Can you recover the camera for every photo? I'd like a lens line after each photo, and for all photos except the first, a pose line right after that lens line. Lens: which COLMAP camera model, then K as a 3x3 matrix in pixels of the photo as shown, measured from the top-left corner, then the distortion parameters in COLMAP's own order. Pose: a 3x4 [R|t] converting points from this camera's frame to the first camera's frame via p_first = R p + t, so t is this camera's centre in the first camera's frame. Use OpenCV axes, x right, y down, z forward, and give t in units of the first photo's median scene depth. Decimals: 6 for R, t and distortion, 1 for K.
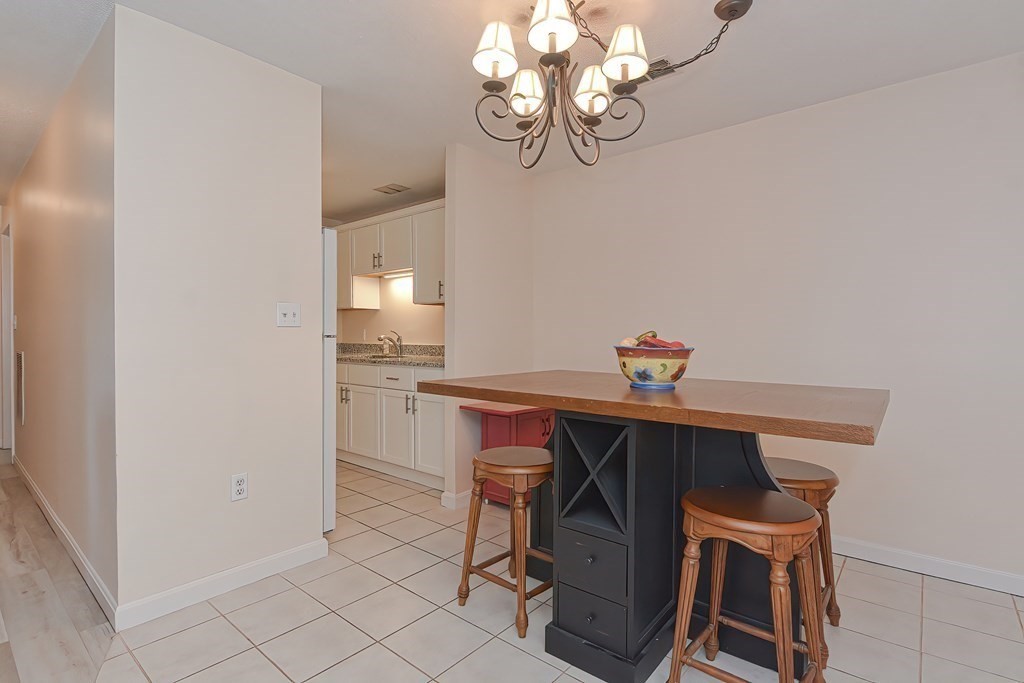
lens RADIAL K [[496.3, 0, 496.6], [0, 496.3, 337.7], [0, 0, 1]] dist [0.002664, 0.000124]
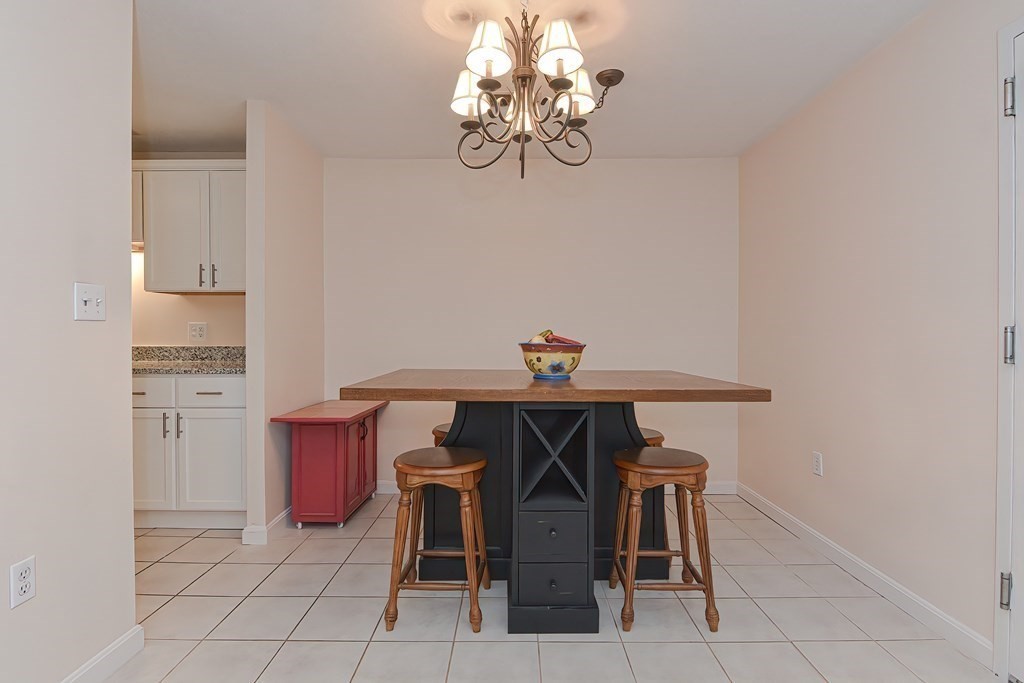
lens RADIAL K [[501.8, 0, 506.5], [0, 501.8, 337.2], [0, 0, 1]] dist [0.000060, -0.001370]
pose [[0.763910, -0.004854, 0.645304, -0.531763], [0.003651, 0.999988, 0.003200, -0.000045], [-0.645312, -0.000088, 0.763919, 0.170176]]
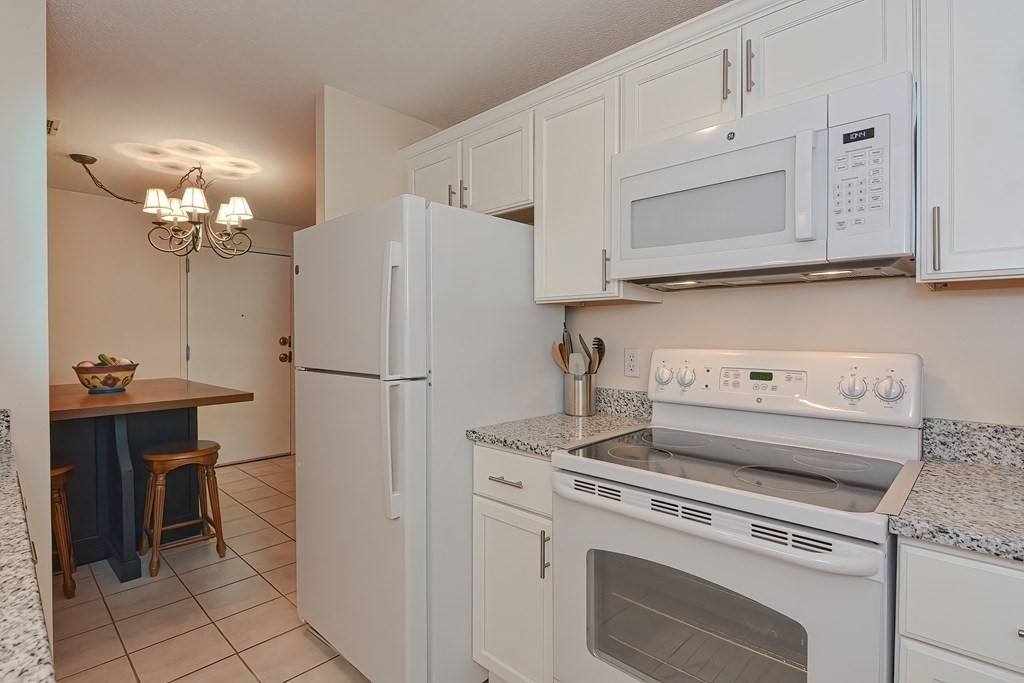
lens RADIAL K [[501.8, 0, 506.5], [0, 501.8, 337.2], [0, 0, 1]] dist [0.000060, -0.001370]
pose [[-0.999519, -0.002650, 0.030891, -0.953417], [-0.002194, 0.999888, 0.014786, -0.085999], [-0.030927, 0.014711, -0.999413, 2.398943]]
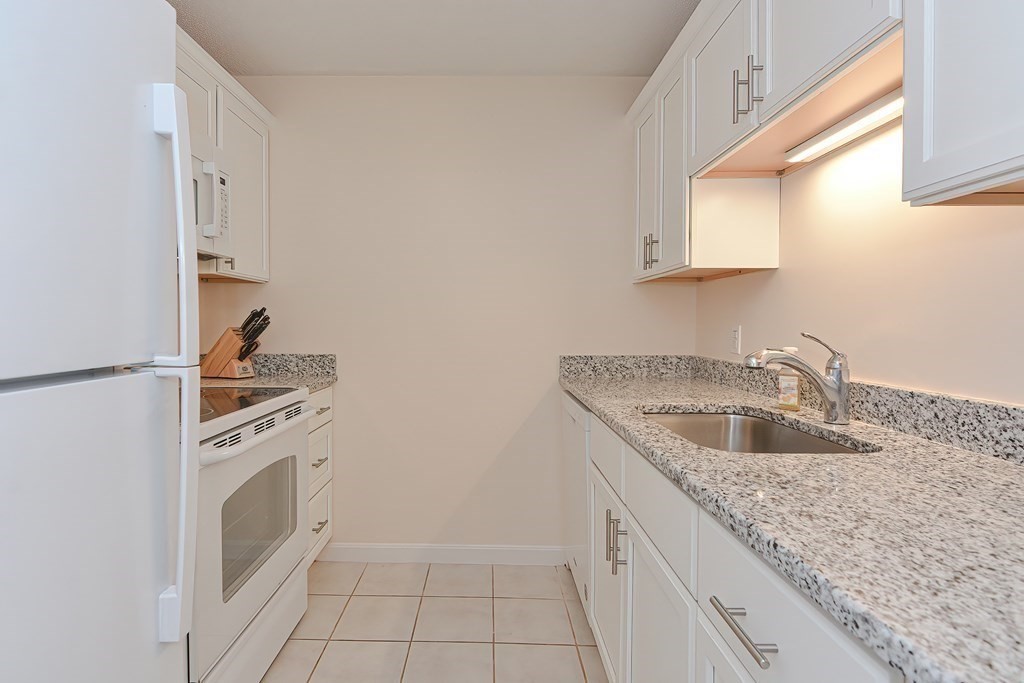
lens RADIAL K [[501.8, 0, 506.5], [0, 501.8, 337.2], [0, 0, 1]] dist [0.000060, -0.001370]
pose [[0.681522, 0.020170, -0.731520, -0.264231], [-0.004511, 0.999717, 0.023362, -0.040076], [0.731784, -0.012622, 0.681420, 1.529254]]
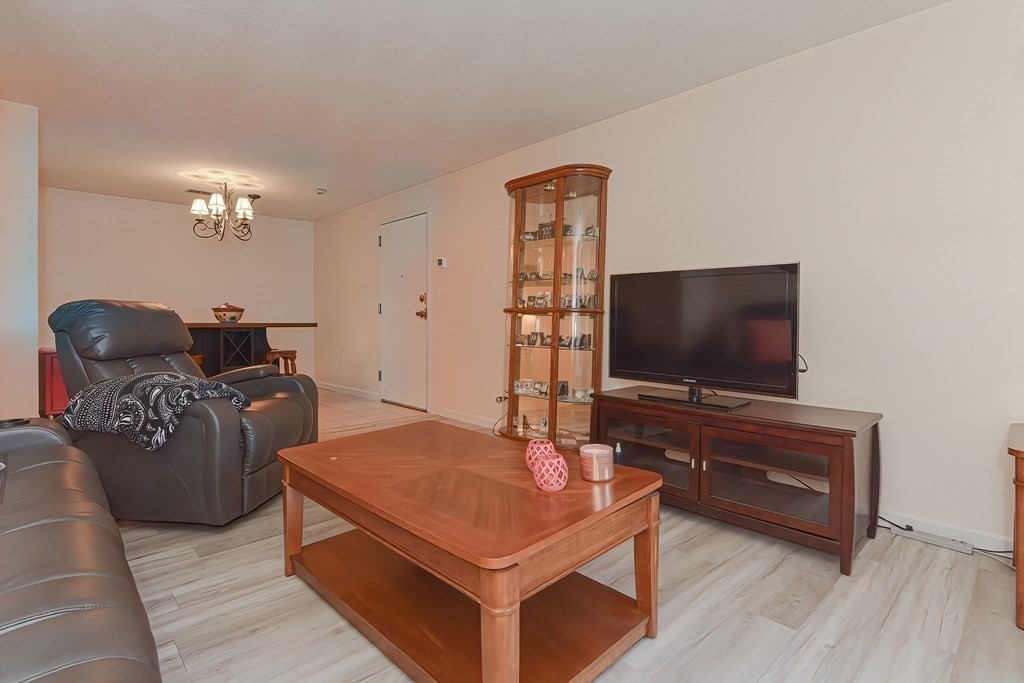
lens RADIAL K [[501.8, 0, 506.5], [0, 501.8, 337.2], [0, 0, 1]] dist [0.000060, -0.001370]
pose [[0.114900, -0.033552, 0.992810, -2.261597], [-0.000036, 0.999429, 0.033780, 0.084432], [-0.993377, -0.003917, 0.114833, -0.832643]]
